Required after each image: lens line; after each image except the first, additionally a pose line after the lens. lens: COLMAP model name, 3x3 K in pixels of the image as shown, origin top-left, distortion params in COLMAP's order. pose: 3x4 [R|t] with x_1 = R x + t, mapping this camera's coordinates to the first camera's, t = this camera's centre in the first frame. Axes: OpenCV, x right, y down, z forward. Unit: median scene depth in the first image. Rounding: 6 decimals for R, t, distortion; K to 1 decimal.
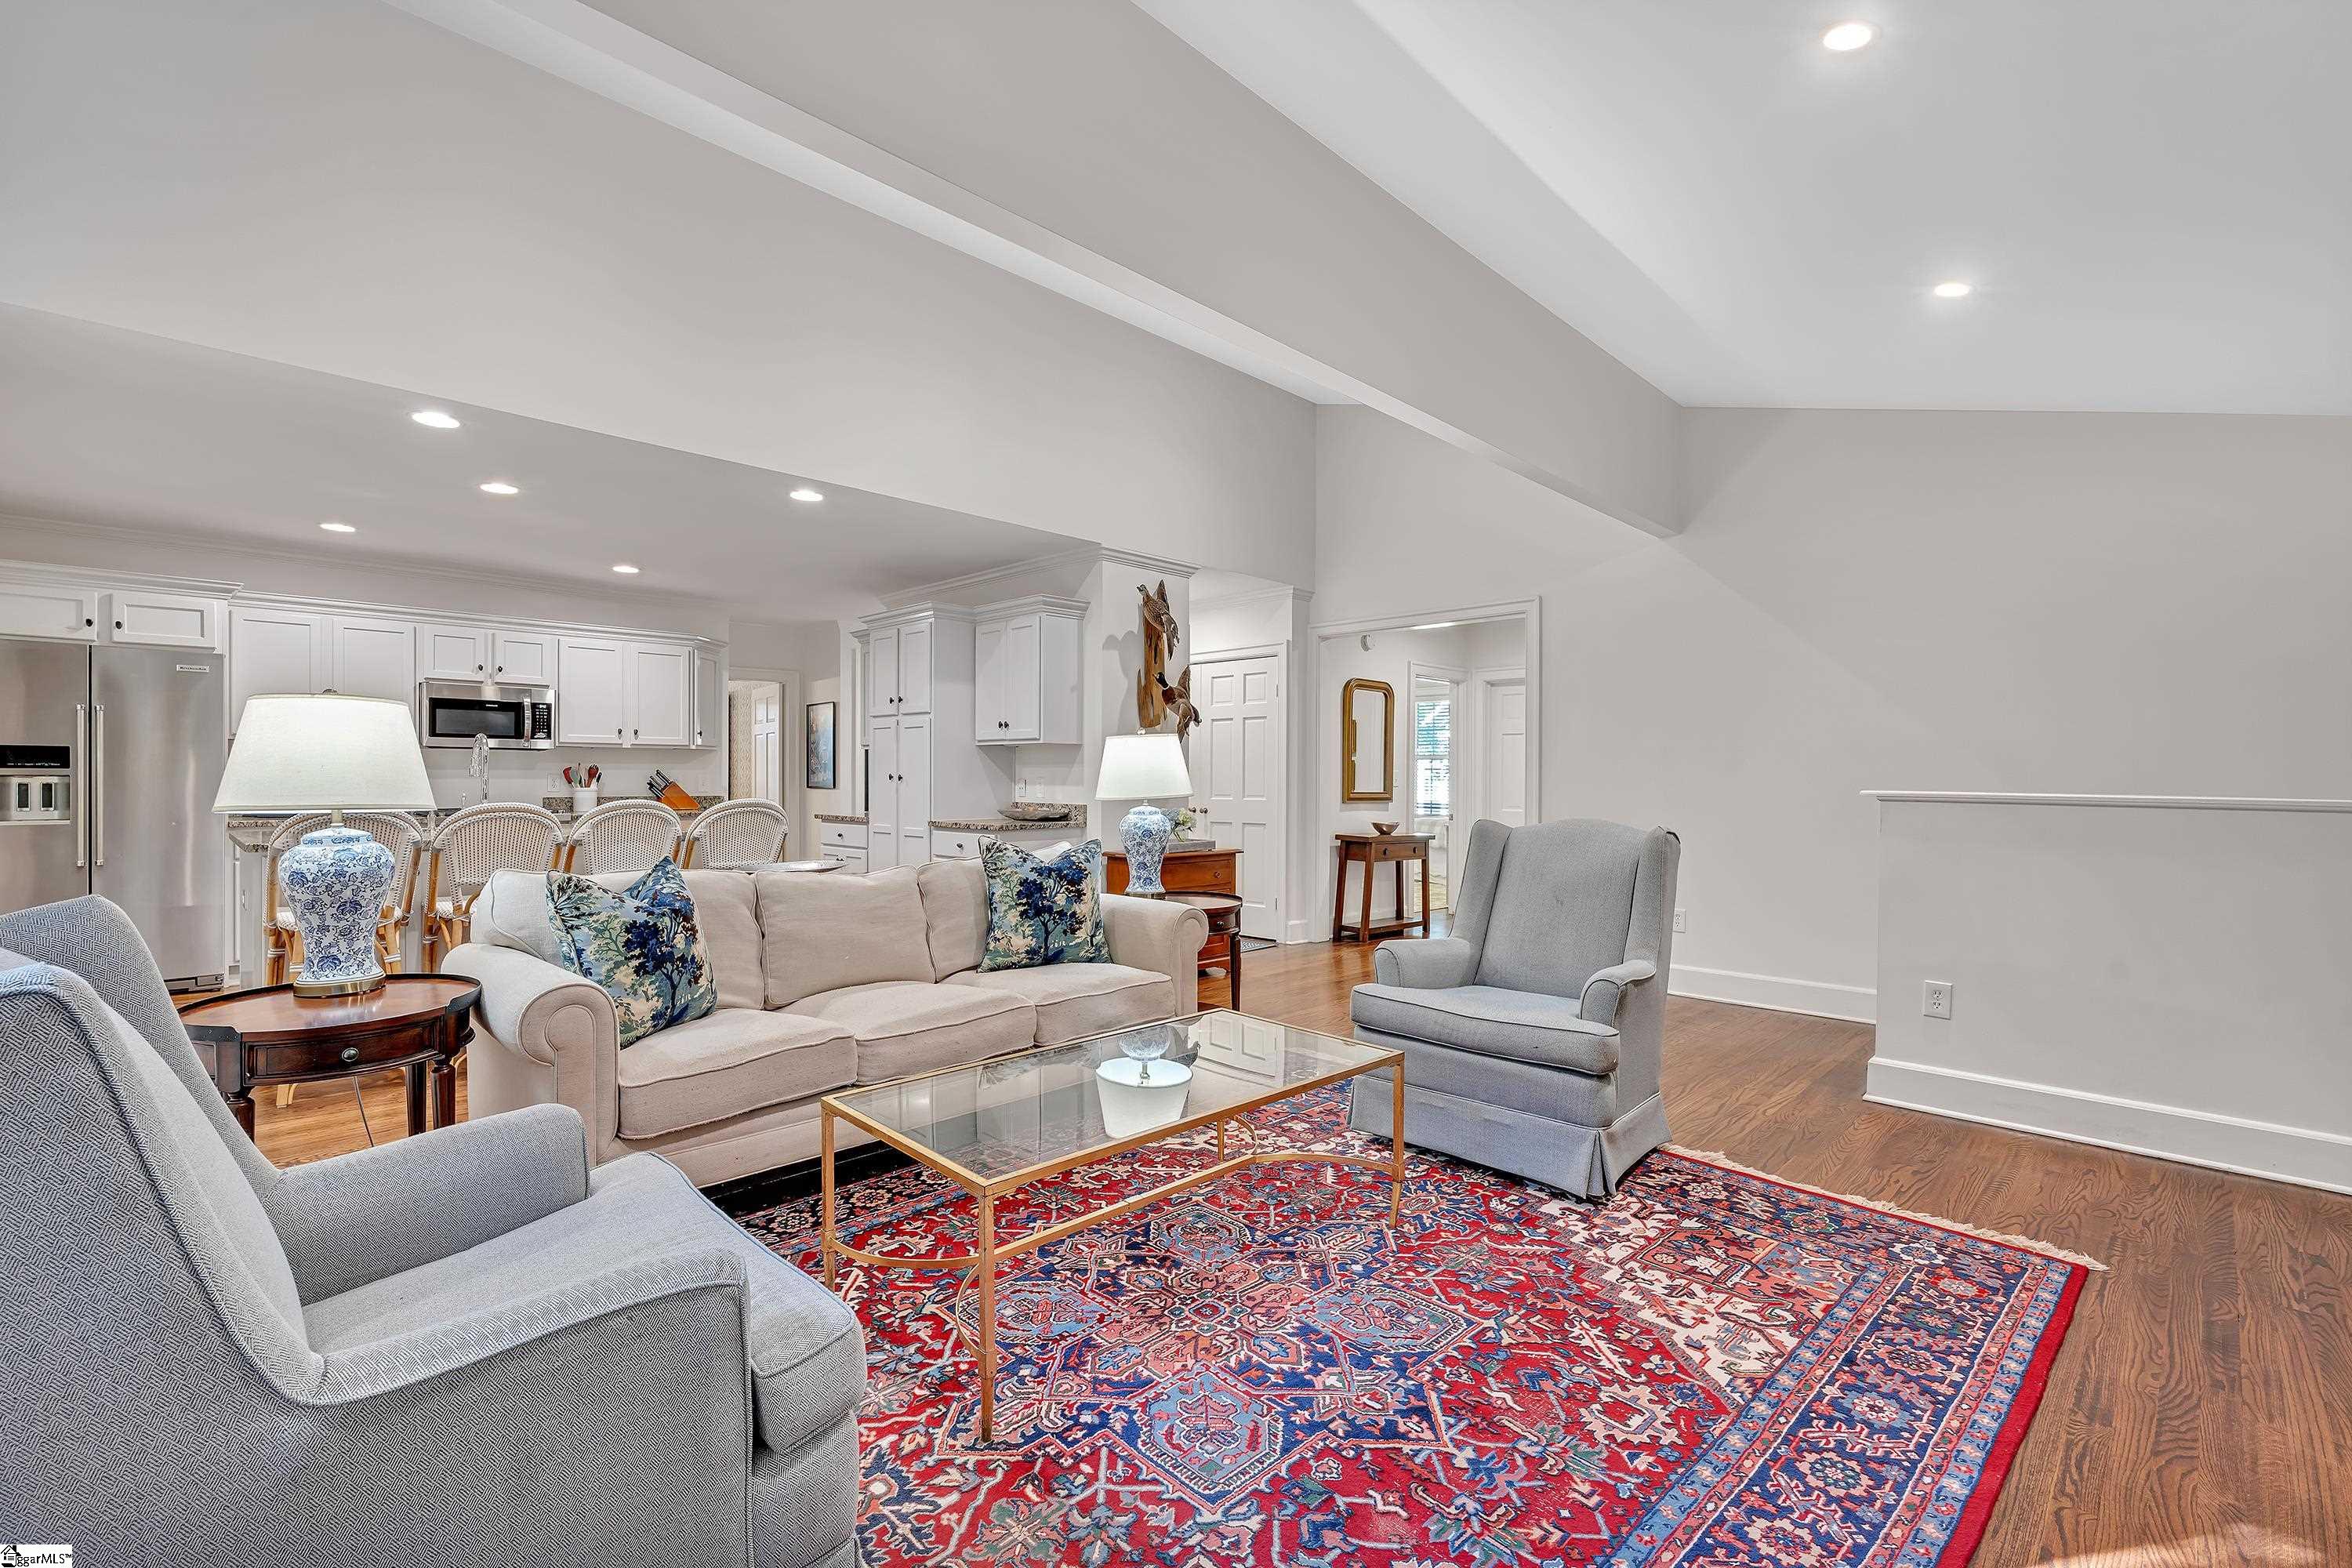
lens RADIAL K [[1039.6, 0, 1176.0], [0, 1039.6, 784.0], [0, 0, 1]] dist [-0.011077, -0.000676]
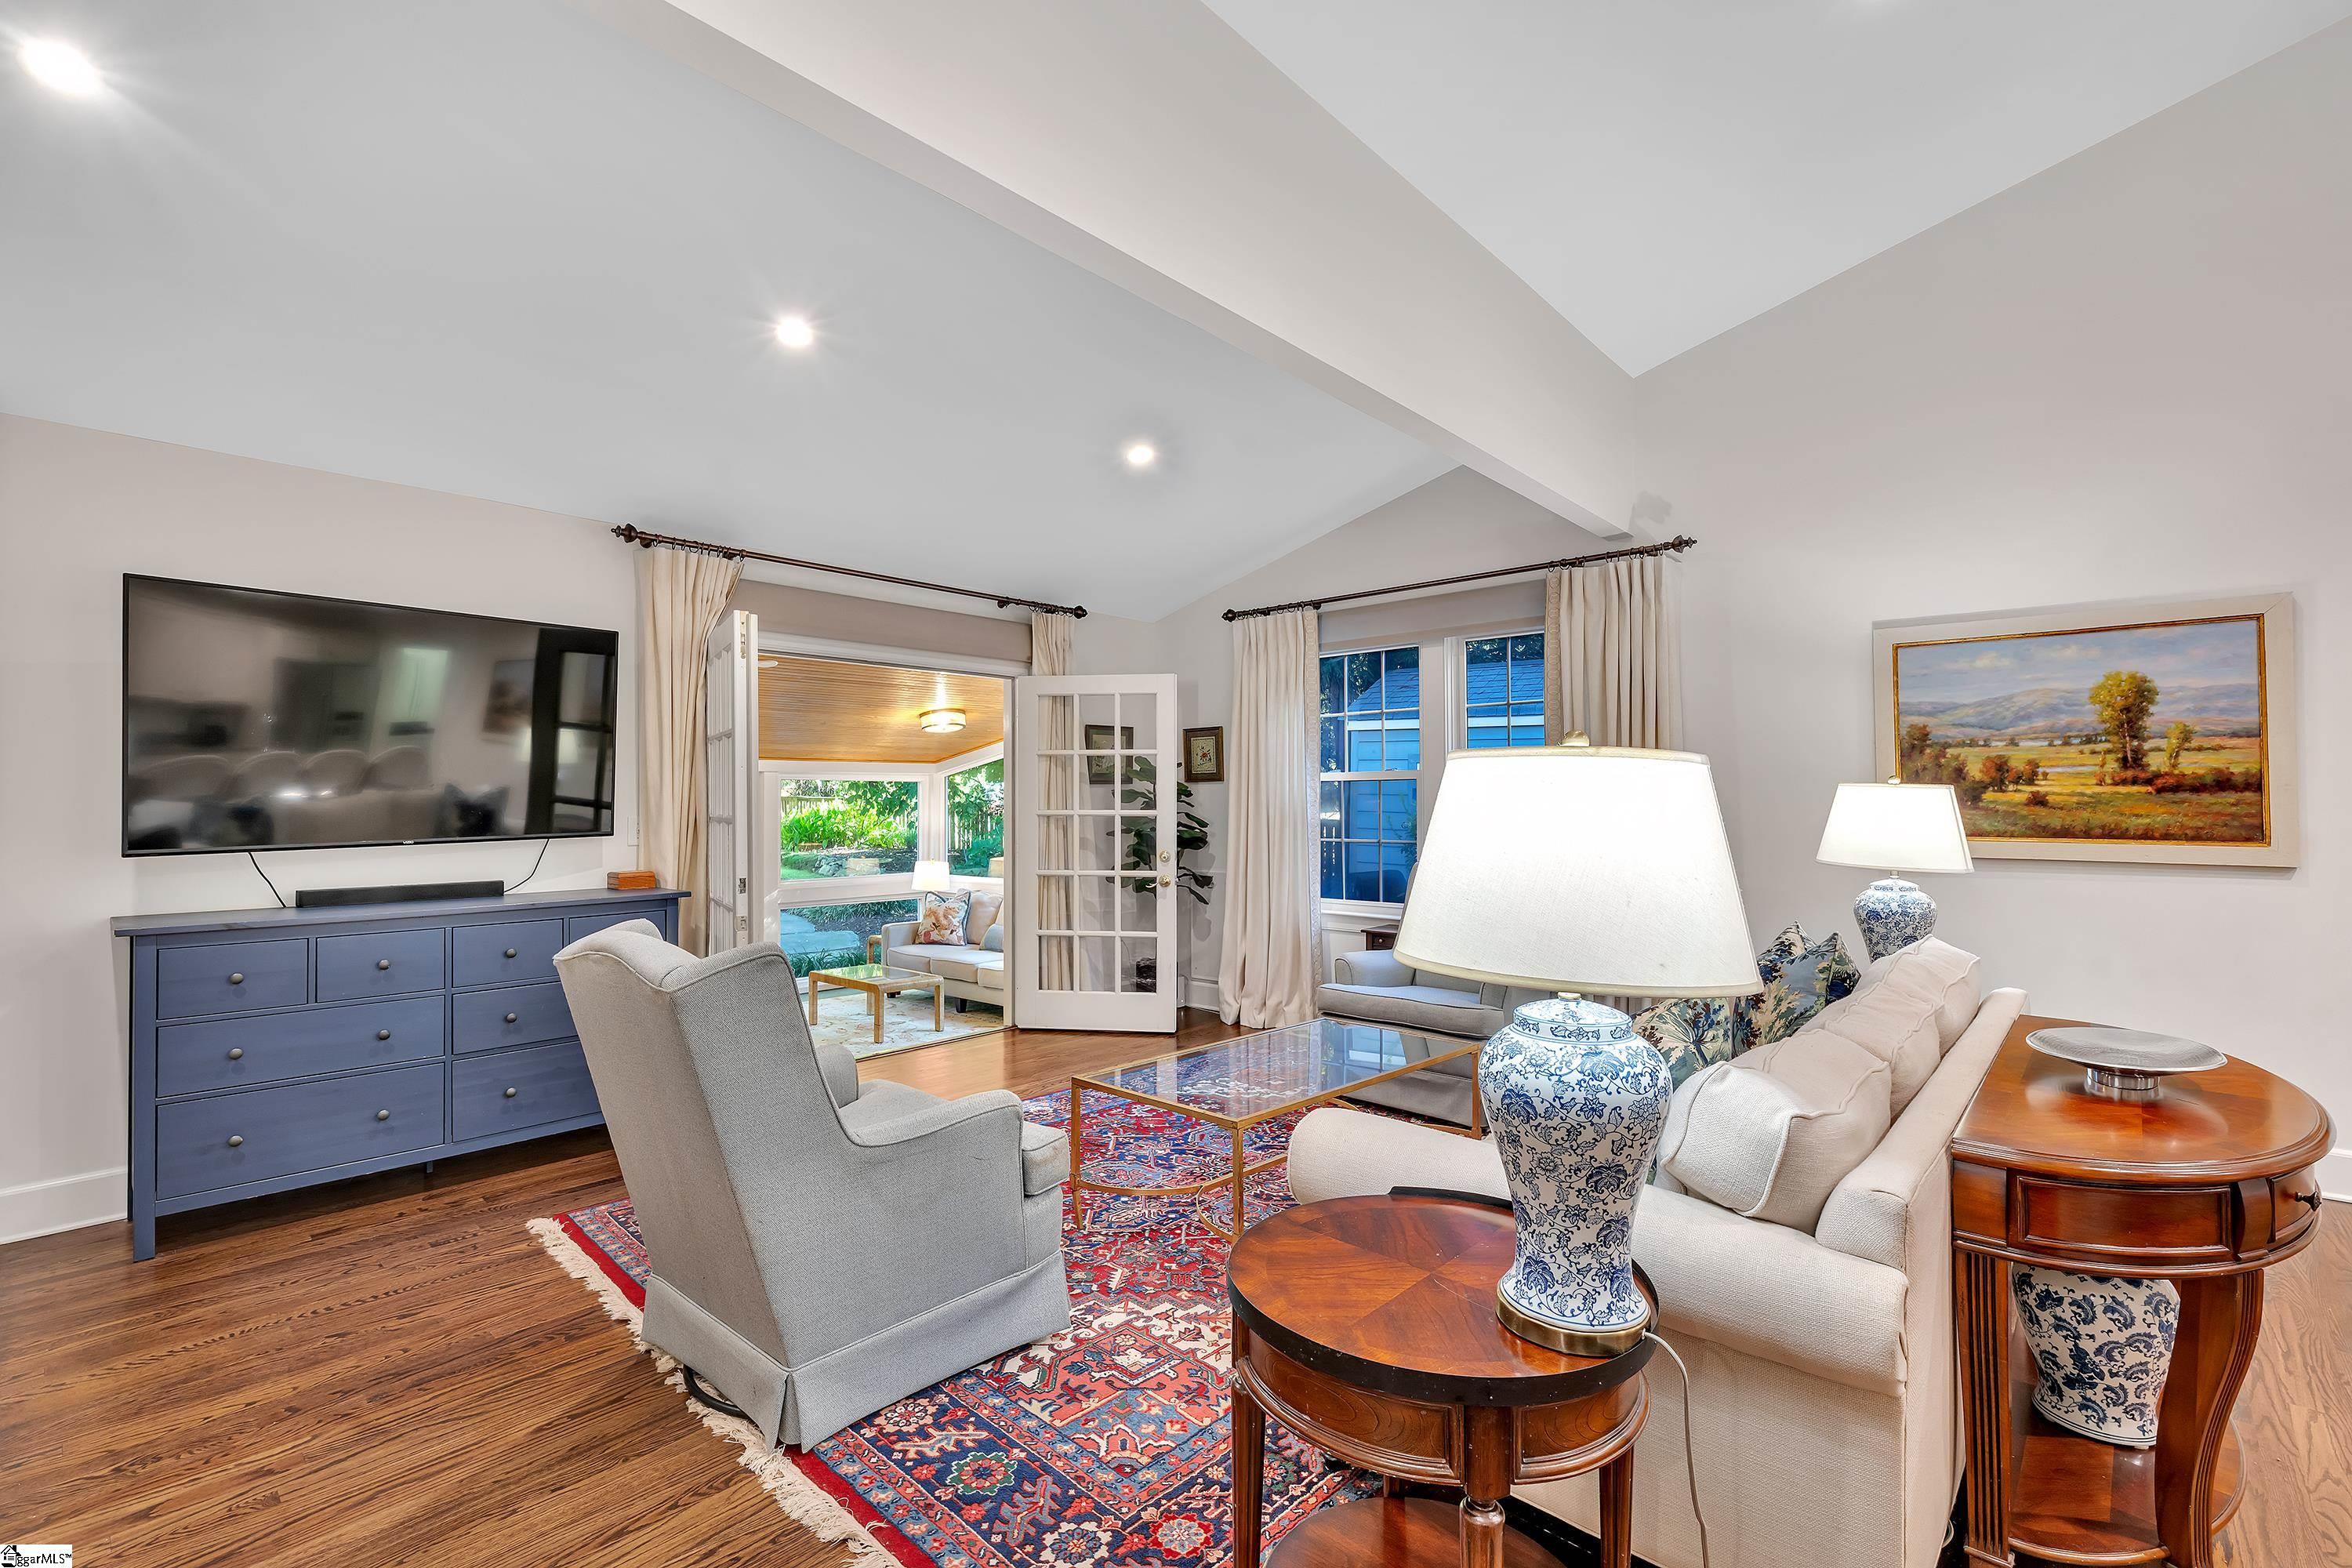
lens RADIAL K [[1039.6, 0, 1176.0], [0, 1039.6, 784.0], [0, 0, 1]] dist [-0.011077, -0.000676]
pose [[-0.999051, -0.005671, -0.043192, 0.080102], [-0.005248, 0.999937, -0.009894, -0.029839], [0.043245, -0.009658, -0.999018, 1.119445]]
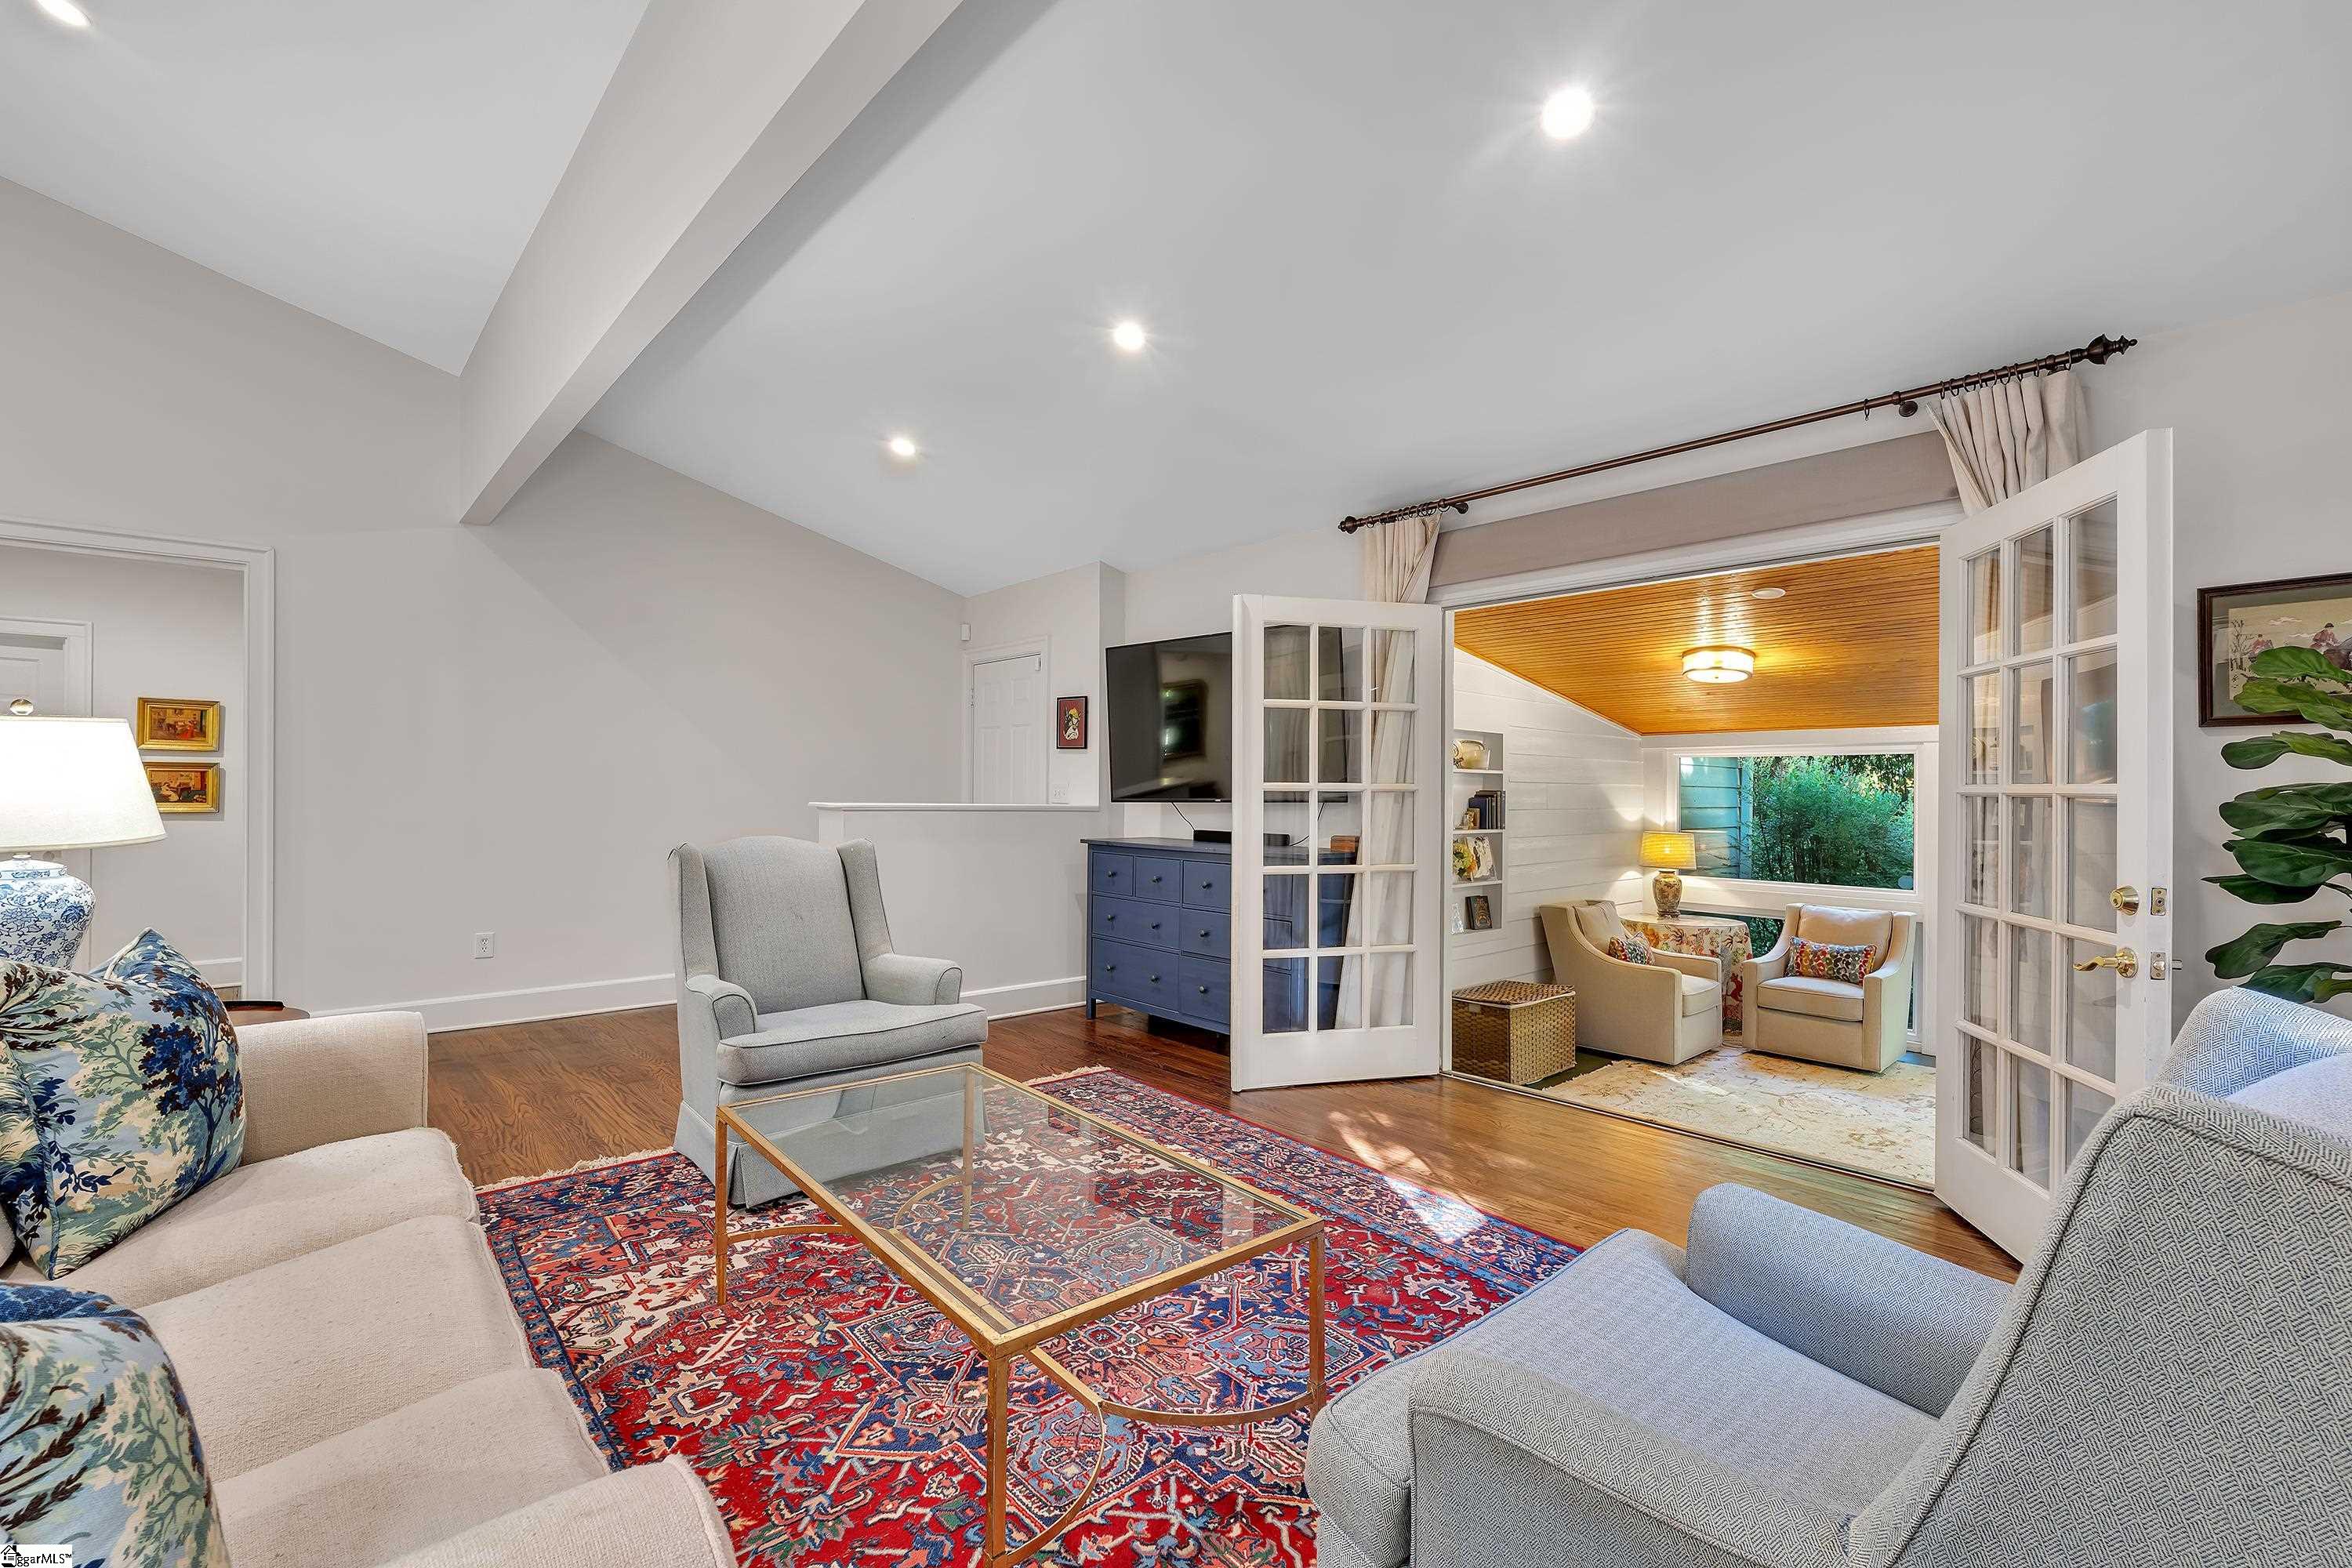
lens RADIAL K [[1017.7, 0, 1176.0], [0, 1017.7, 784.0], [0, 0, 1]] dist [-0.008071, 0.000006]
pose [[0.057303, -0.002762, 0.998353, -0.410356], [0.000205, 0.999996, 0.002754, -0.012709], [-0.998357, 0.000047, 0.057304, 0.378382]]
